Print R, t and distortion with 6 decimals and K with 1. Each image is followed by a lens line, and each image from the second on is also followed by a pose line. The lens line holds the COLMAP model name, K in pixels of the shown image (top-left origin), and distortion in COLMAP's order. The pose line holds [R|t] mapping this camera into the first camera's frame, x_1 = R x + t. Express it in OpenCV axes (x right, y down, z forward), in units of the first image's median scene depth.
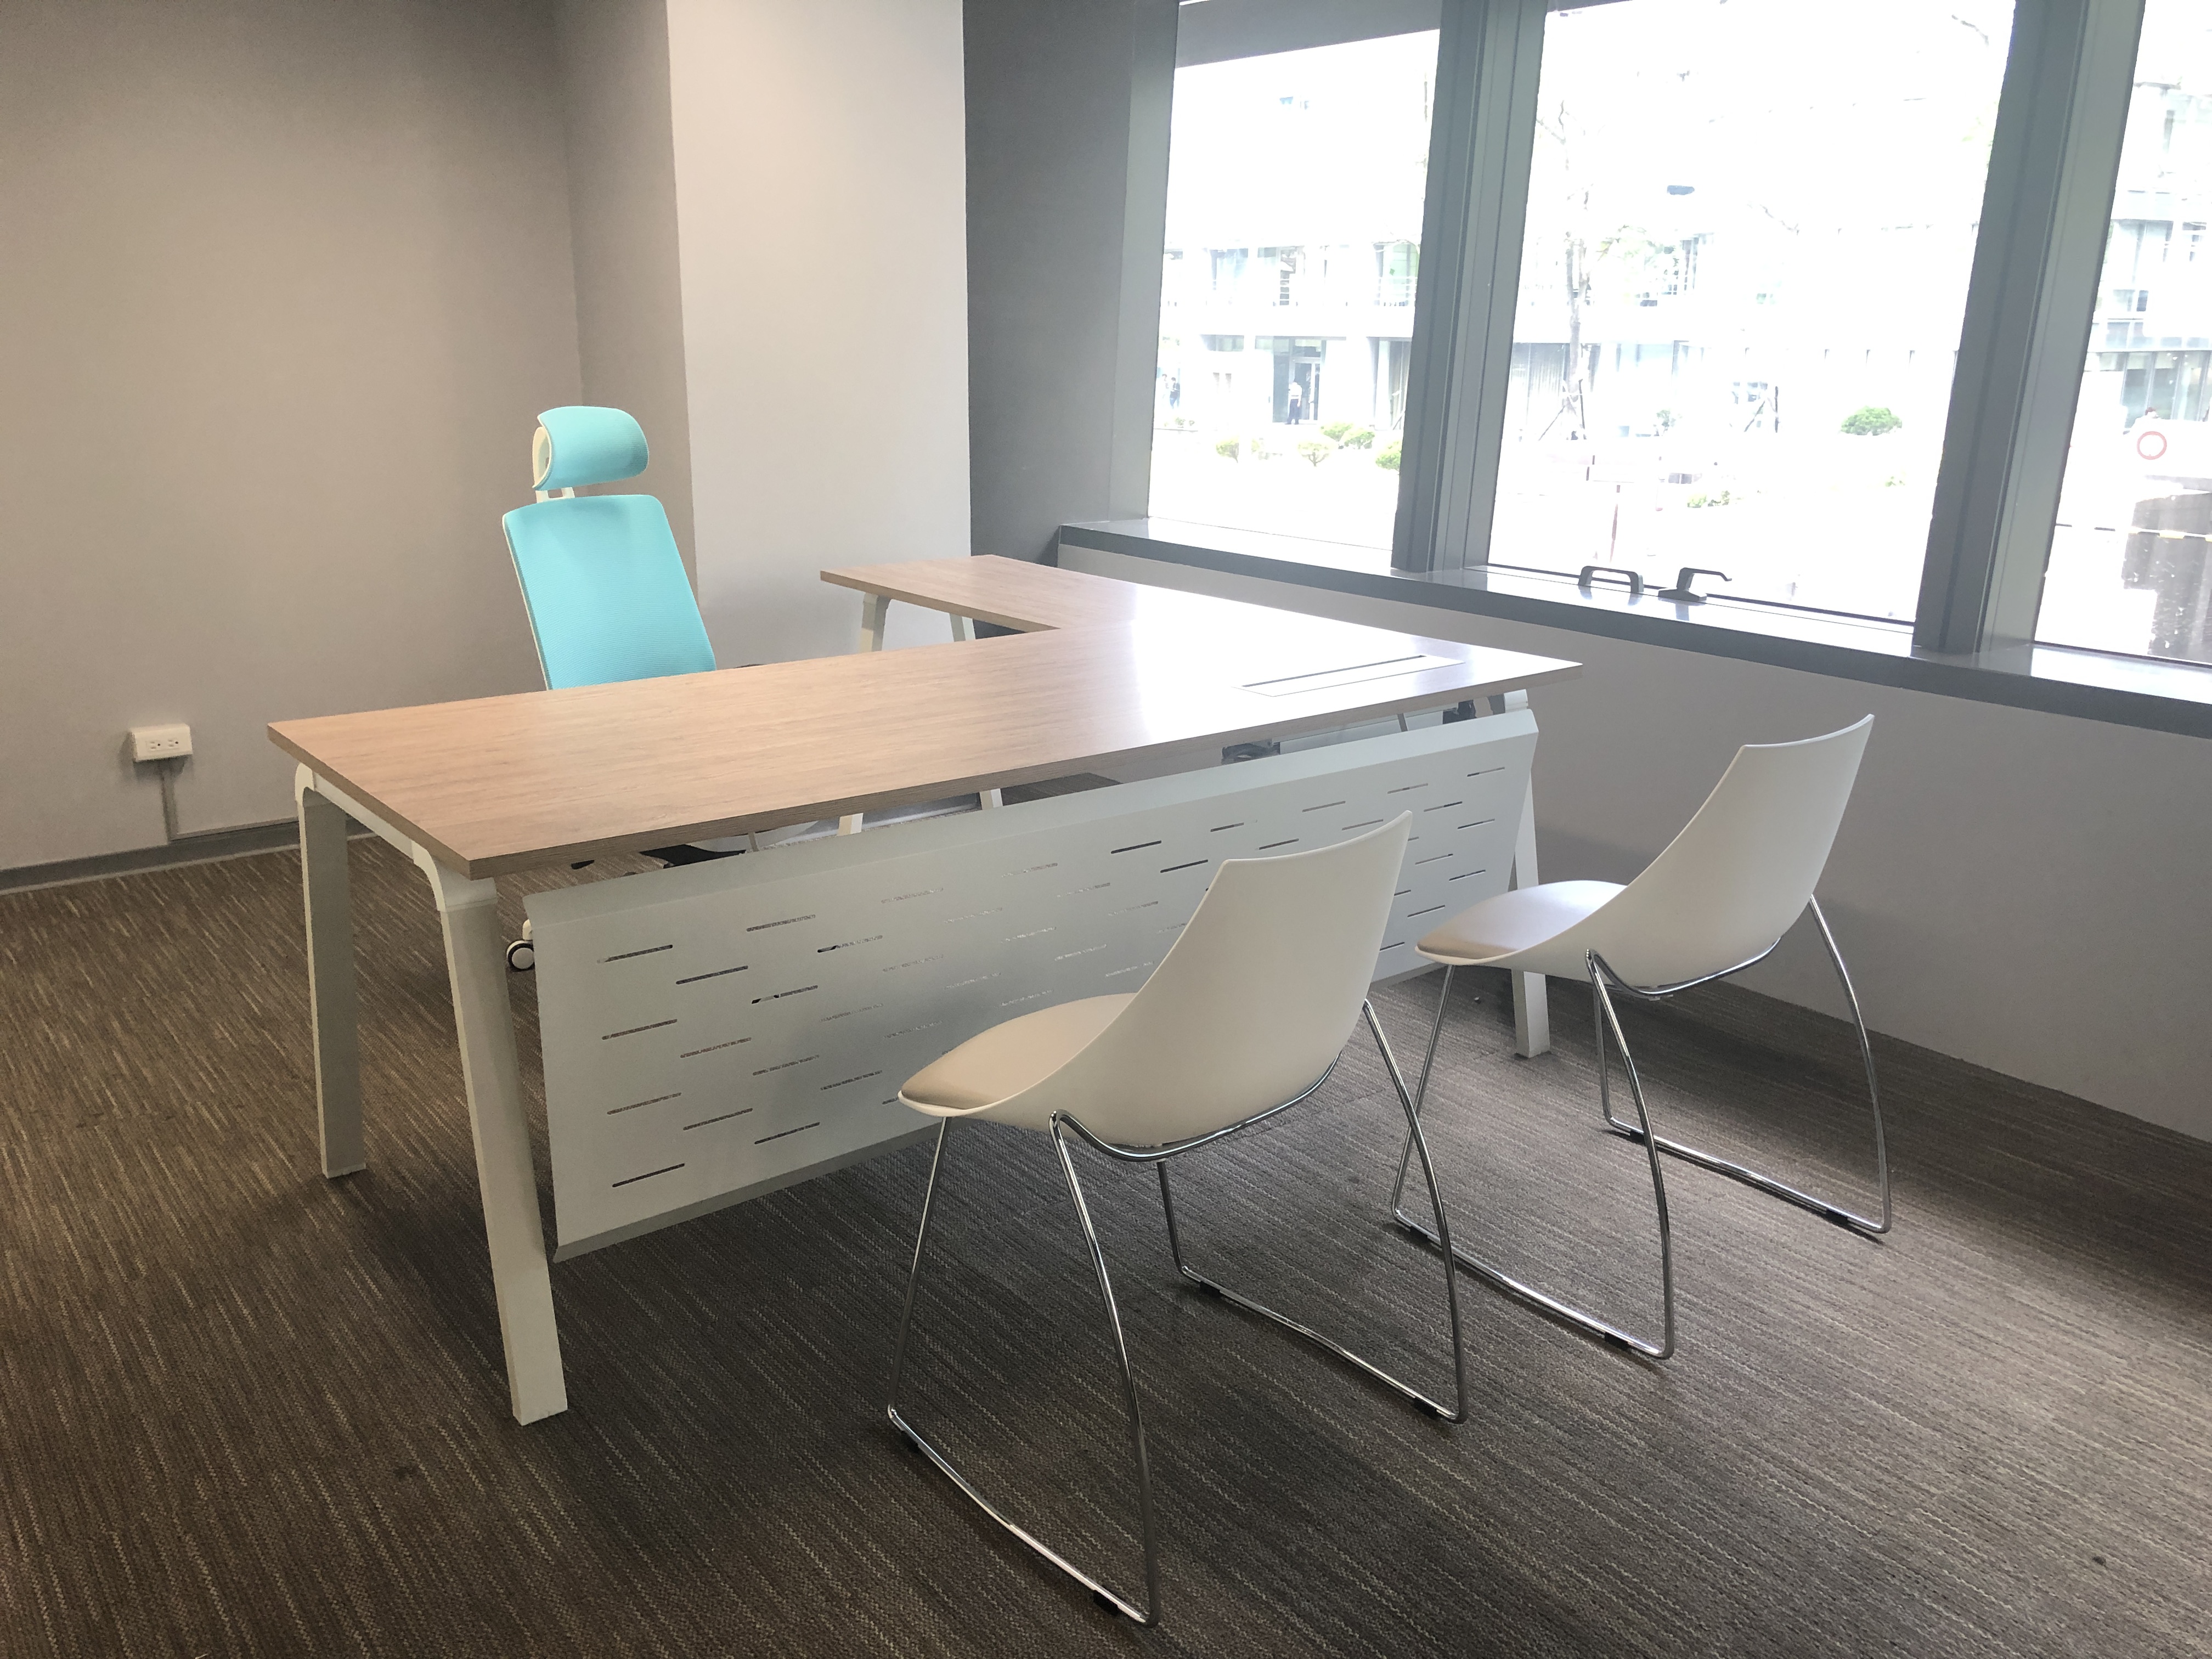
lens RADIAL K [[1801.6, 0, 1100.0], [0, 1801.6, 826.9], [0, 0, 1]] dist [0.008758, 0.010119]
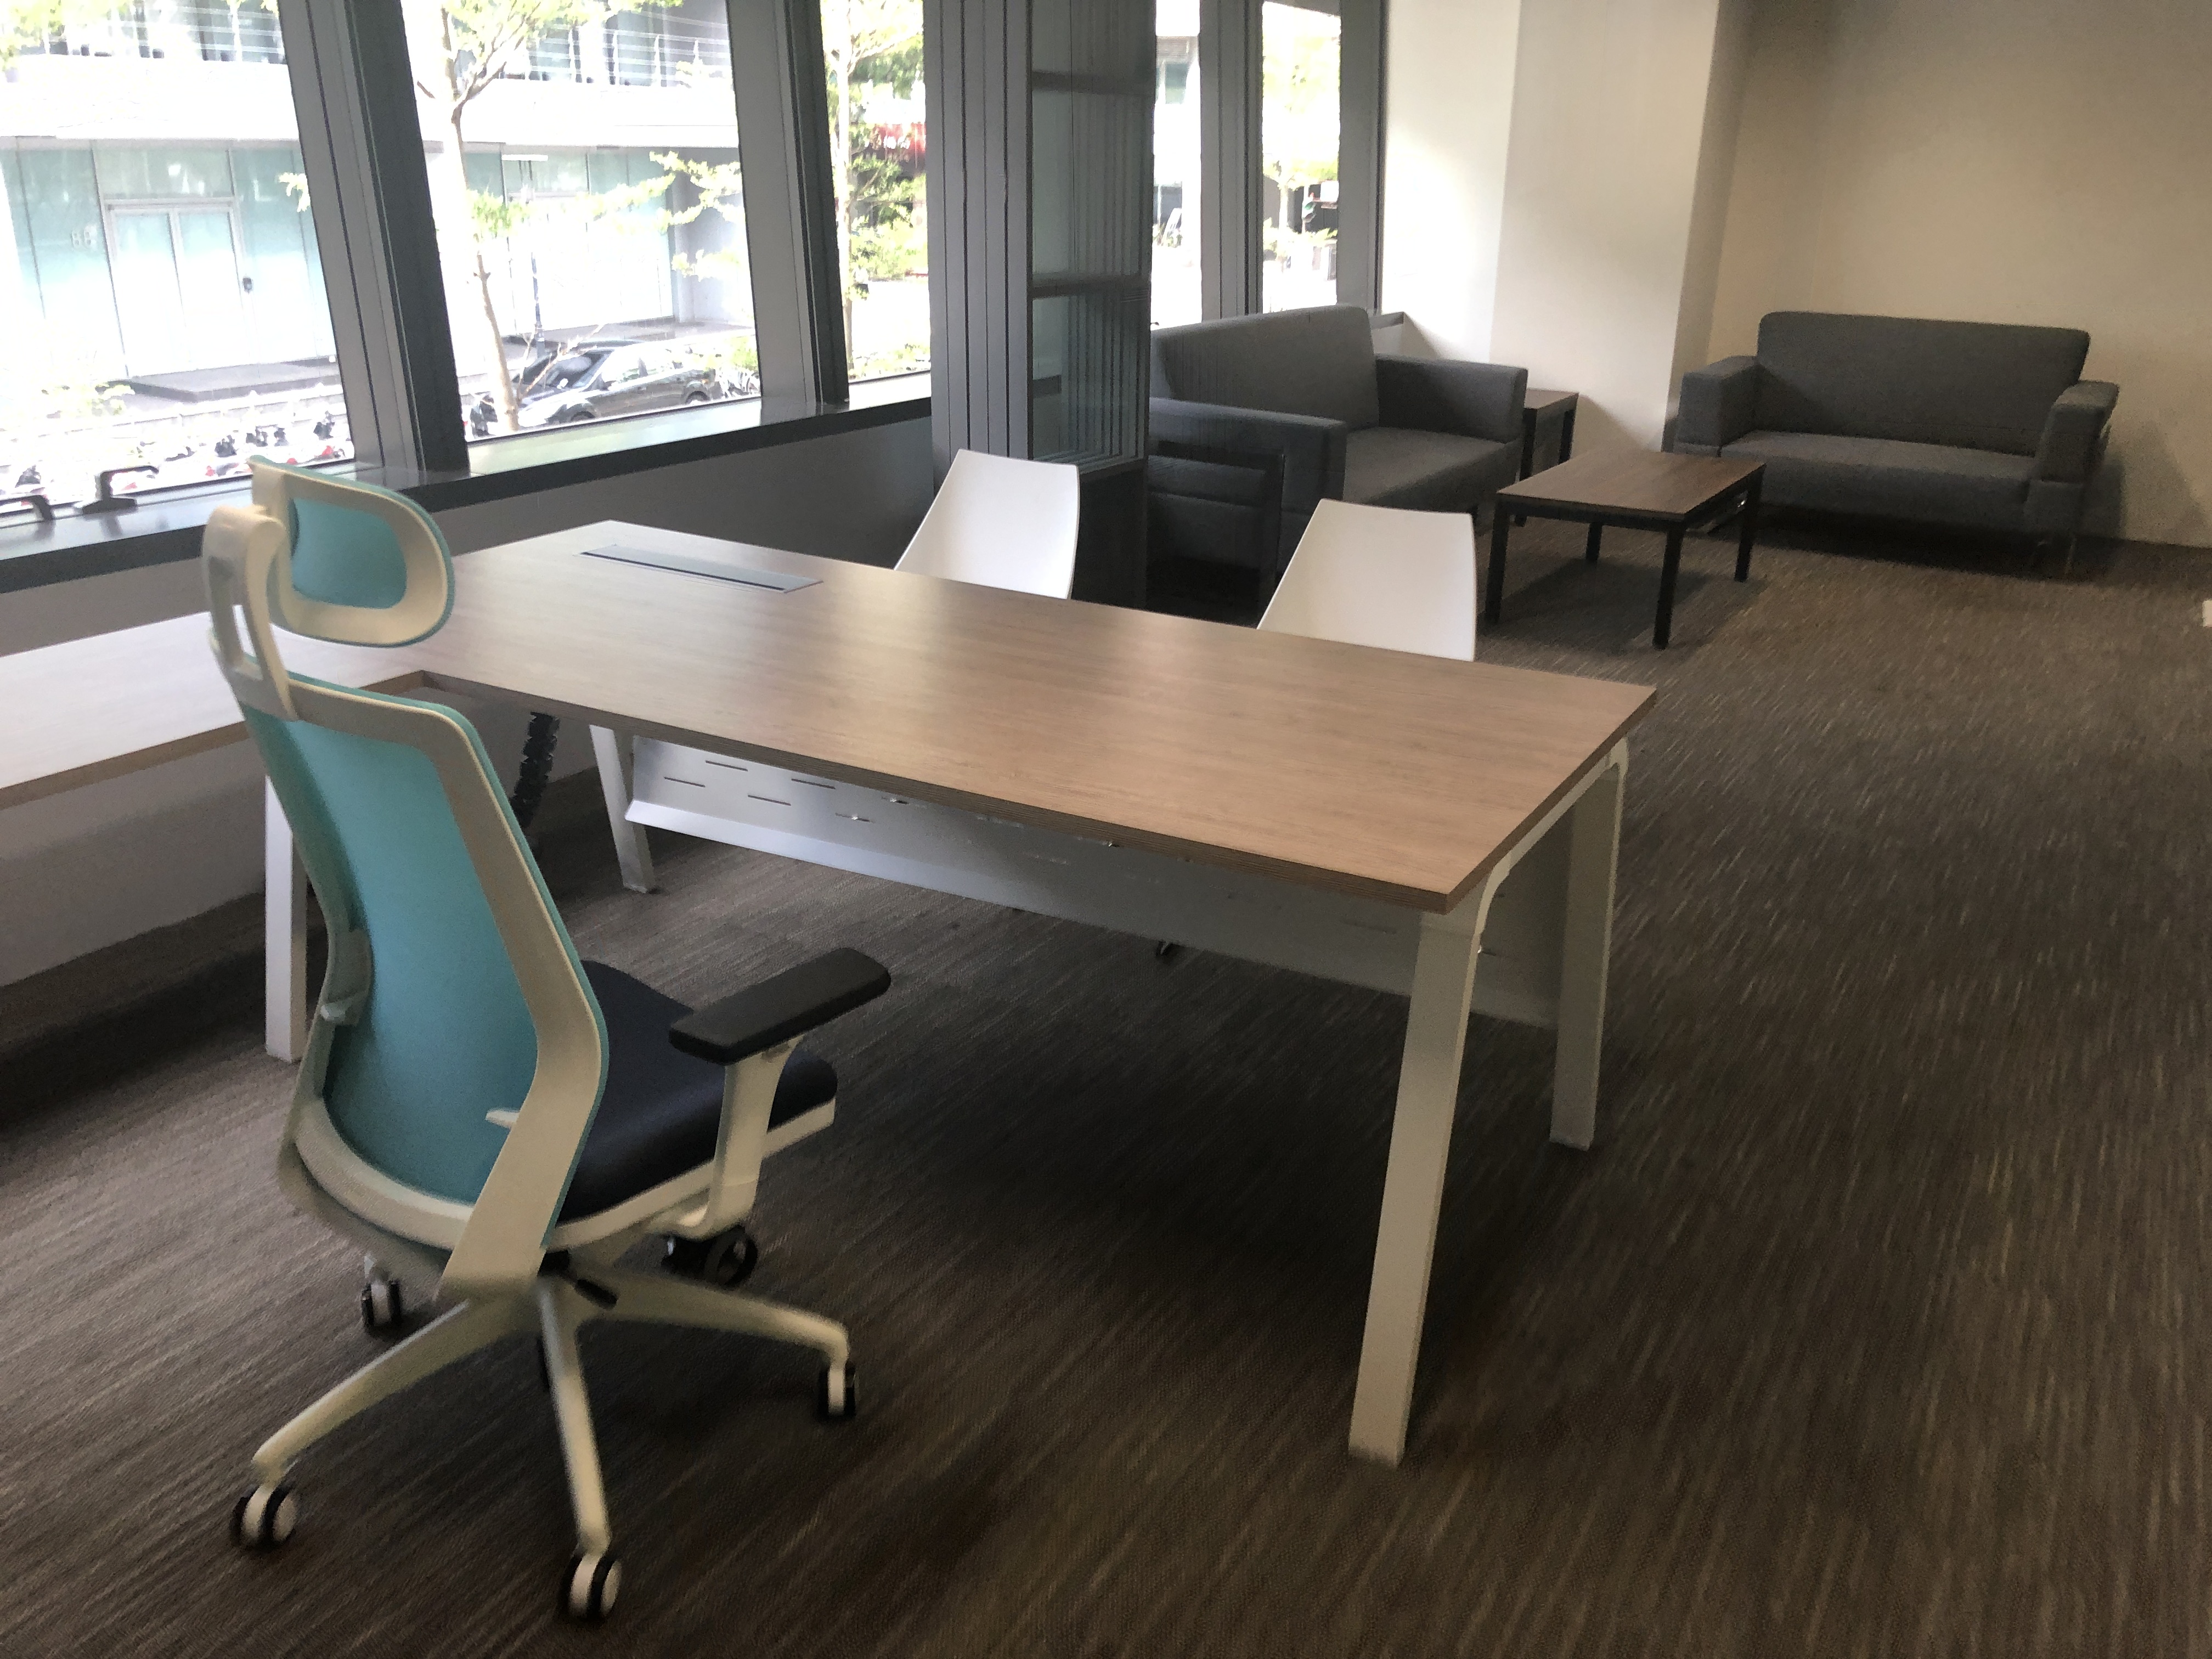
lens RADIAL K [[1783.7, 0, 1153.3], [0, 1783.7, 837.8], [0, 0, 1]] dist [-0.004913, 0.016311]
pose [[-0.415130, -0.346185, 0.841323, -1.027791], [0.217725, 0.860094, 0.461340, -0.430955], [-0.883325, 0.374693, -0.281677, 1.340374]]
